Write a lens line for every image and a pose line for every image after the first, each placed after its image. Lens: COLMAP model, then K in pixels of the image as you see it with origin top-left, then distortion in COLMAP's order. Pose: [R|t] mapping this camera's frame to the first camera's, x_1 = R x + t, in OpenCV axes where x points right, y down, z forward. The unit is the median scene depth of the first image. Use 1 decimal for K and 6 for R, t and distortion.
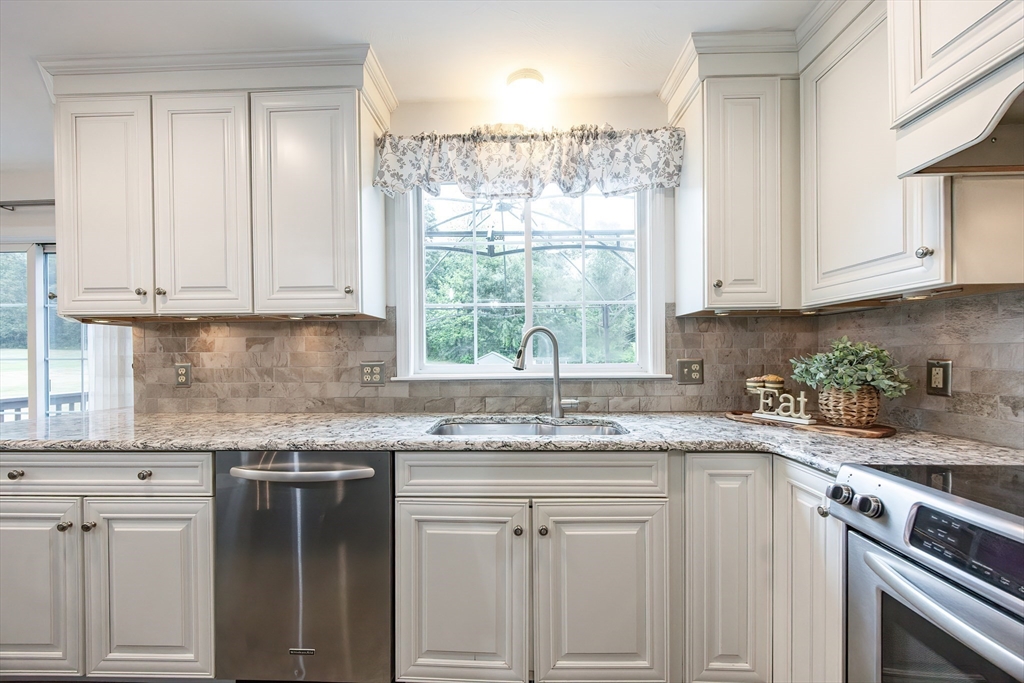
lens RADIAL K [[390.3, 0, 511.0], [0, 390.3, 356.0], [0, 0, 1]] dist [0.000987, 0.000009]
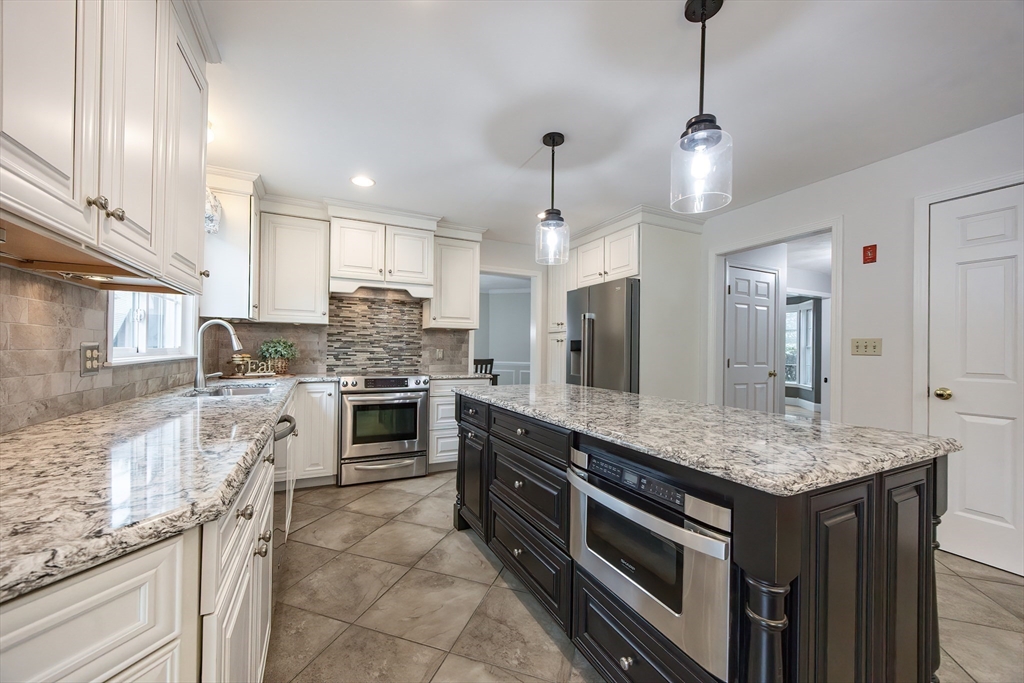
lens RADIAL K [[392.3, 0, 507.9], [0, 392.3, 348.7], [0, 0, 1]] dist [0.000807, 0.000016]
pose [[-0.461474, 0.005735, 0.887135, -1.531438], [-0.004550, 0.999951, -0.008831, 0.031299], [-0.887142, -0.008111, -0.461425, 0.688506]]
